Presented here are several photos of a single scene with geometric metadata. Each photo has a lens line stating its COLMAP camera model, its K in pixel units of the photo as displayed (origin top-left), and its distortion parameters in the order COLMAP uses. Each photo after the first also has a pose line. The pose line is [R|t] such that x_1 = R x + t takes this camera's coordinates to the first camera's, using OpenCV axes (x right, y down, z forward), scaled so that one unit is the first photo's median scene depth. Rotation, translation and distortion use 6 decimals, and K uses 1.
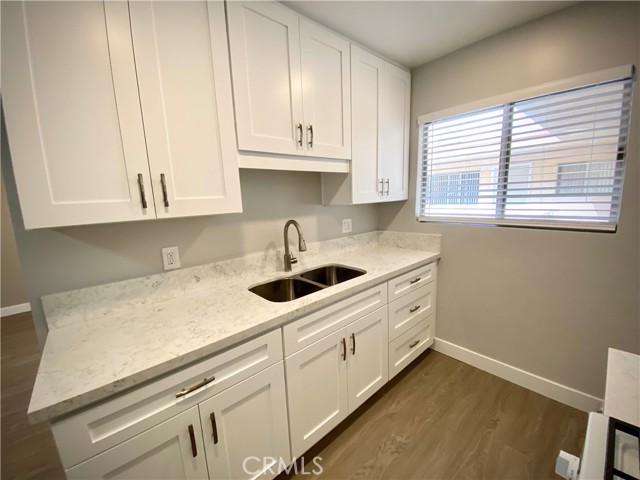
lens RADIAL K [[261.2, 0, 318.4], [0, 261.2, 239.6], [0, 0, 1]] dist [0.037994, -0.028366]
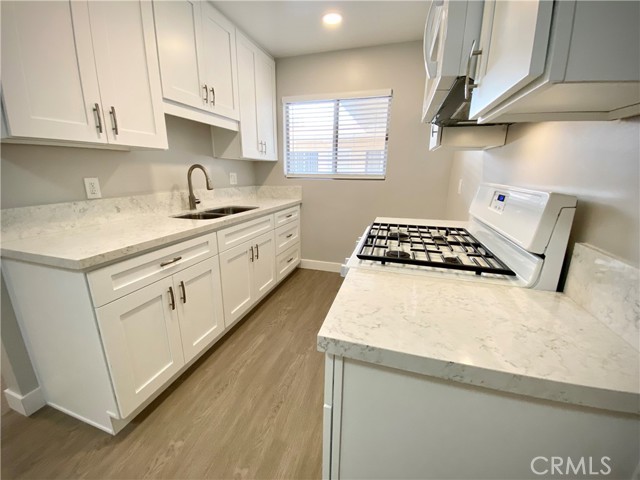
lens RADIAL K [[261.2, 0, 318.4], [0, 261.2, 239.6], [0, 0, 1]] dist [0.037994, -0.028366]
pose [[0.853963, -0.084586, 0.513412, -0.284320], [0.043877, 0.994890, 0.090931, 0.189524], [-0.518480, -0.055125, 0.853311, -0.374989]]
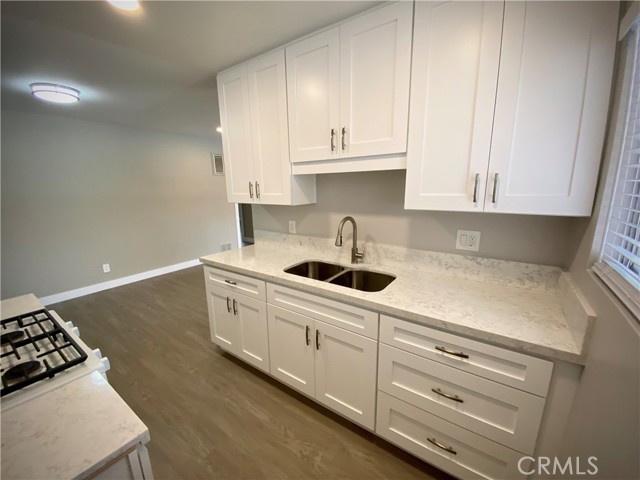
lens RADIAL K [[261.2, 0, 318.4], [0, 261.2, 239.6], [0, 0, 1]] dist [0.037994, -0.028366]
pose [[0.223133, 0.234493, -0.946163, 0.933938], [-0.153402, 0.966988, 0.203477, -0.187896], [0.962642, 0.099740, 0.251739, 0.625248]]
